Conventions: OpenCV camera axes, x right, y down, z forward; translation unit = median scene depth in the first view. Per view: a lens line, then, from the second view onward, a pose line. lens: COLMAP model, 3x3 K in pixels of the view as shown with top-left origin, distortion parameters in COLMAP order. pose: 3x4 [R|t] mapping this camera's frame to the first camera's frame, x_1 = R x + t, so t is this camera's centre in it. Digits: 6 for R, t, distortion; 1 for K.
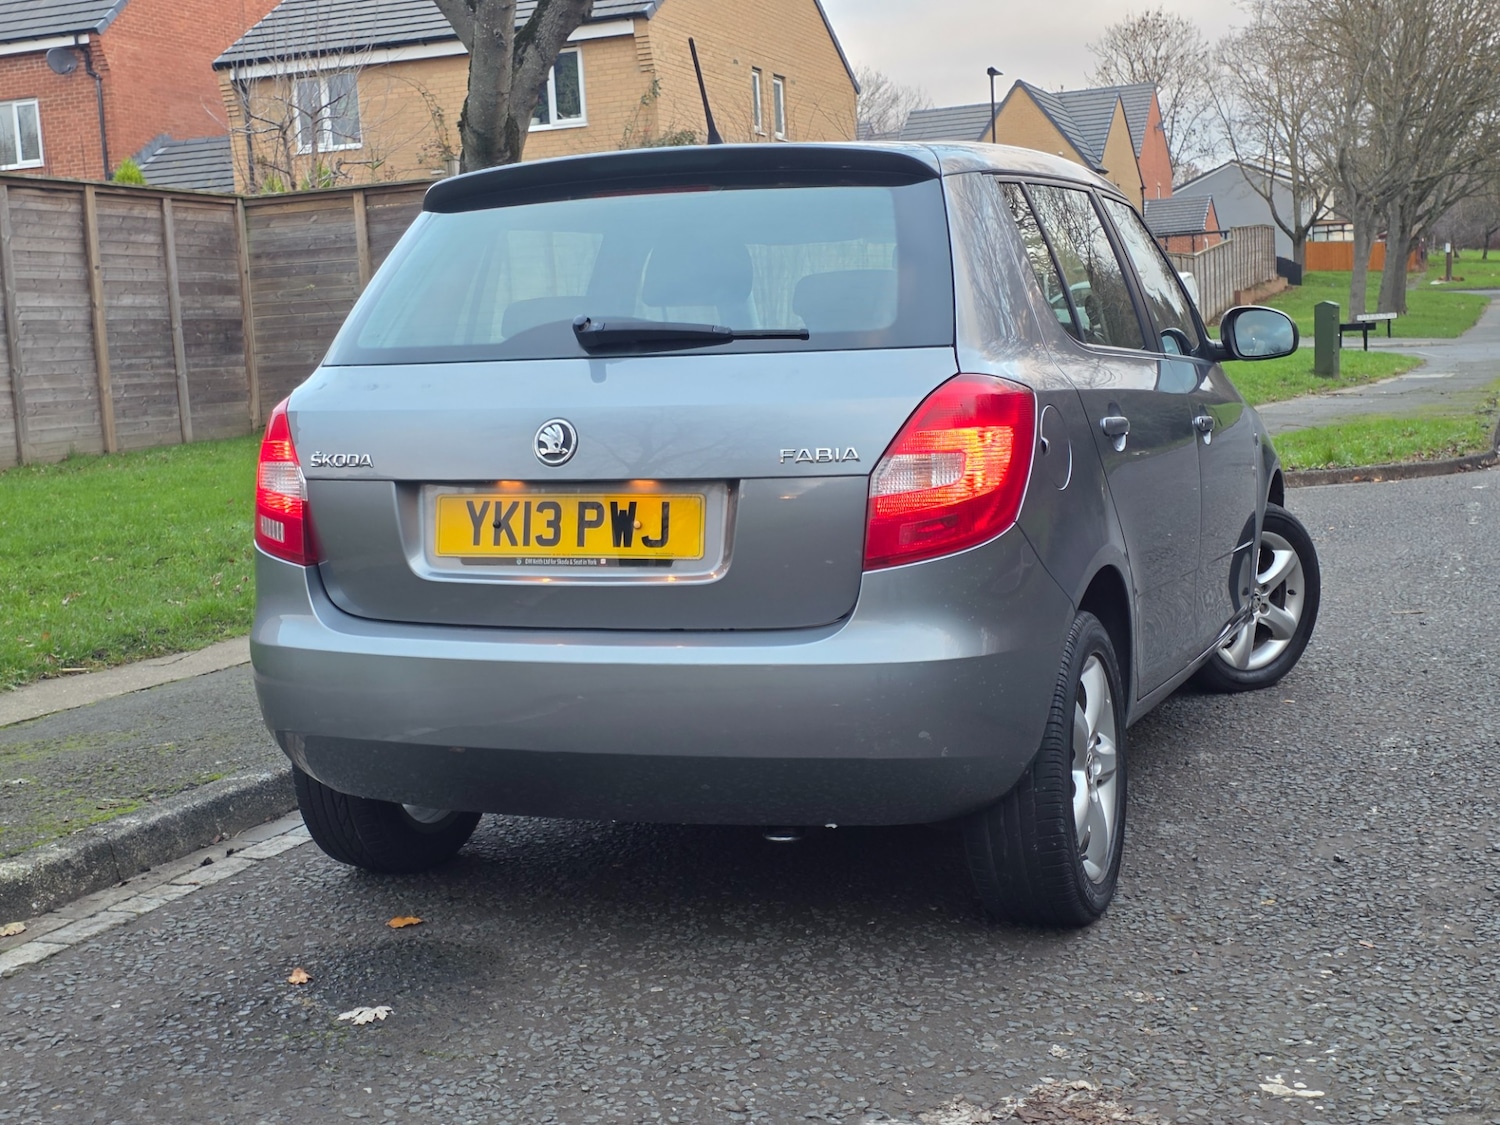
lens RADIAL K [[1922.2, 0, 721.7], [0, 1922.2, 559.8], [0, 0, 1]] dist [0.166247, -0.443538]
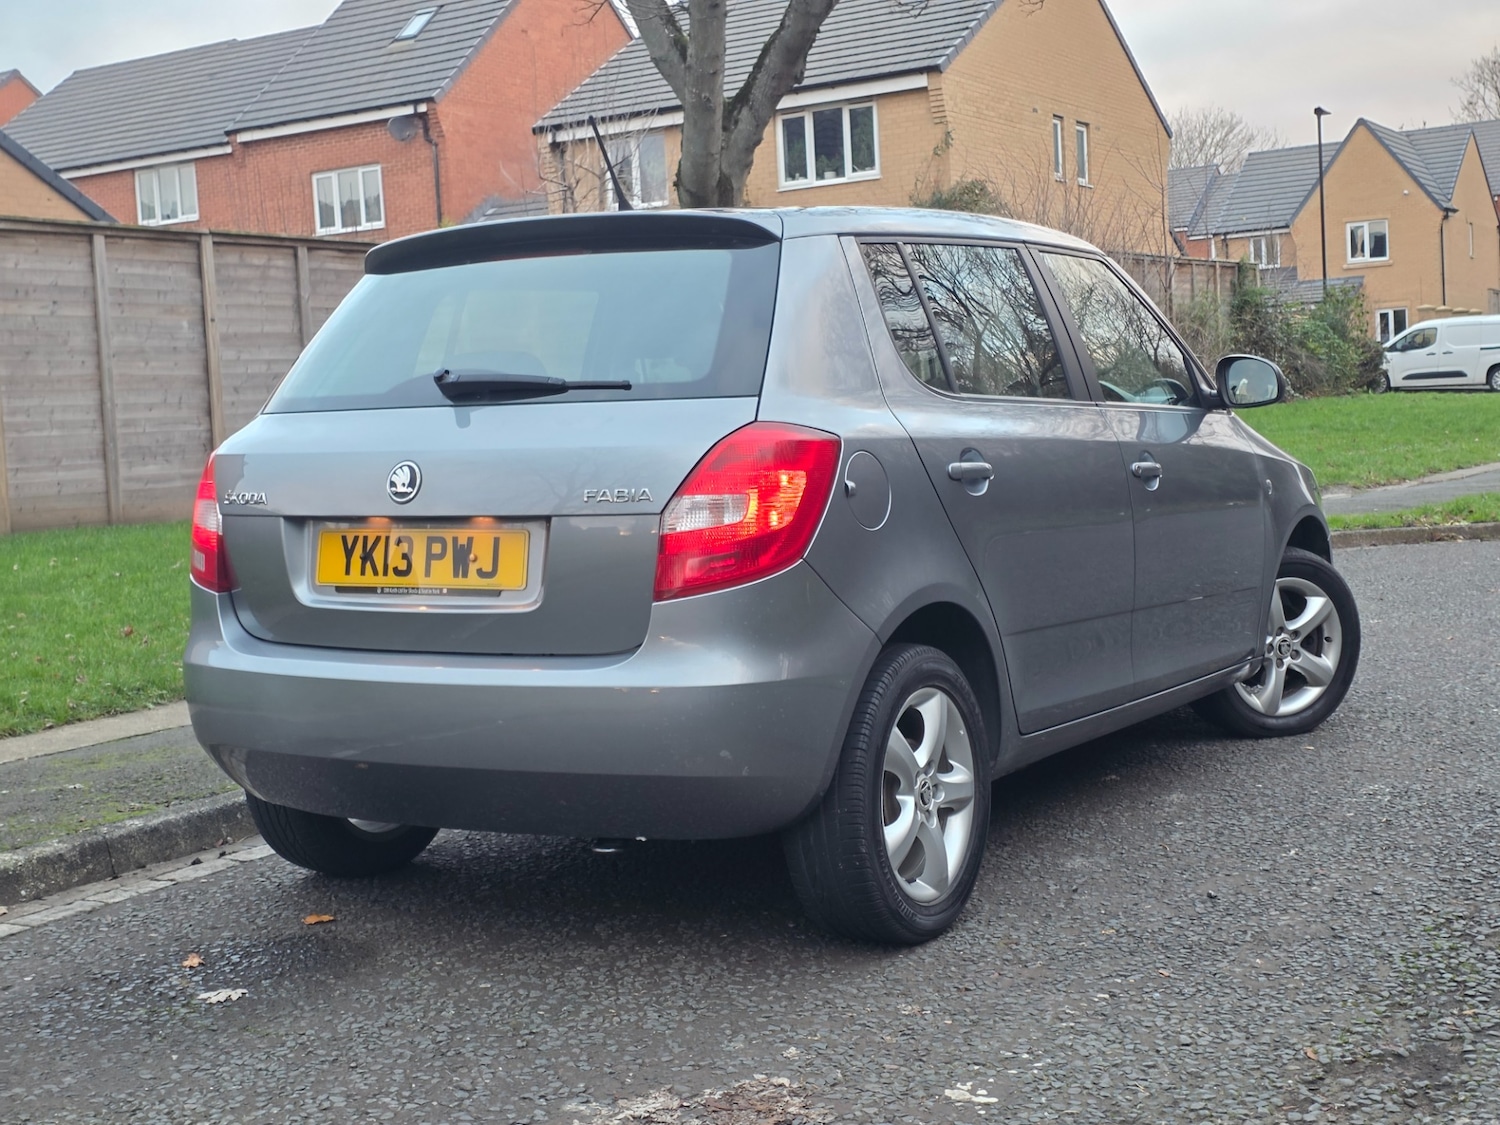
lens RADIAL K [[1916.7, 0, 748.3], [0, 1916.7, 542.9], [0, 0, 1]] dist [0.161004, -0.446840]
pose [[0.987090, 0.009438, -0.159888, 0.245353], [-0.014600, 0.999408, -0.031142, 0.004400], [0.159499, 0.033074, 0.986644, -0.049050]]
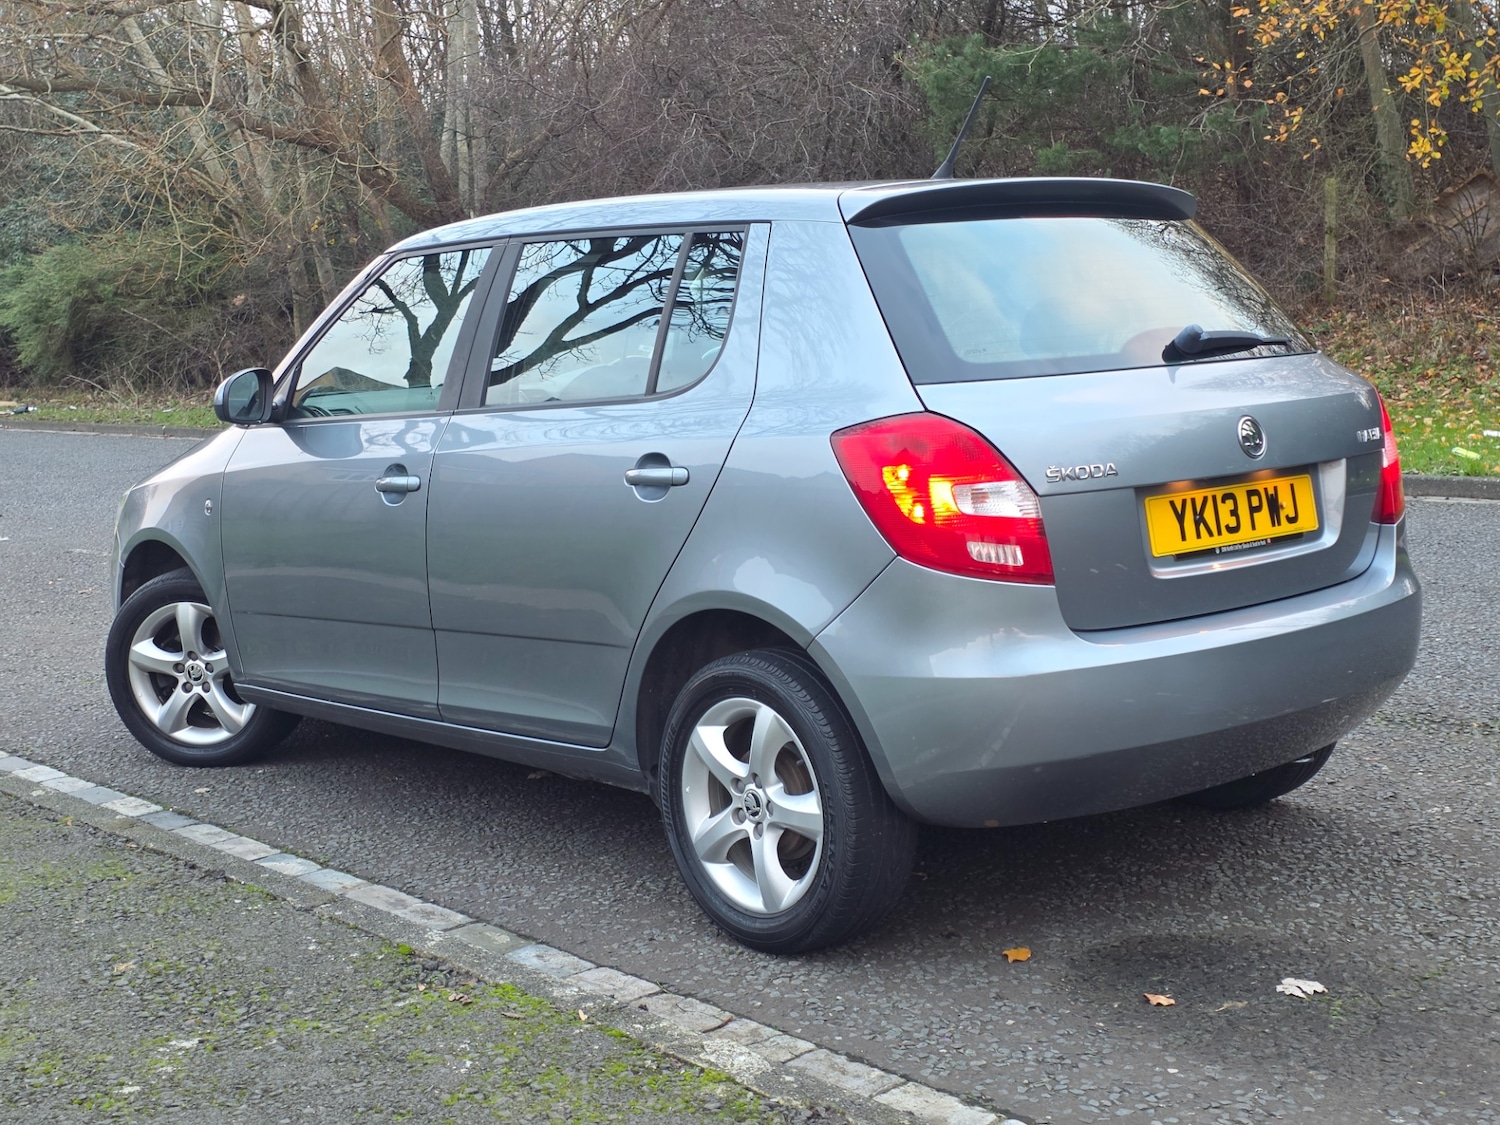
lens RADIAL K [[1935.9, 0, 738.5], [0, 1935.9, 554.1], [0, 0, 1]] dist [0.129505, -0.283877]
pose [[0.469027, -0.092109, 0.878368, -1.042960], [0.127074, 0.991236, 0.036090, -0.062061], [-0.873994, 0.094690, 0.476621, 0.627265]]
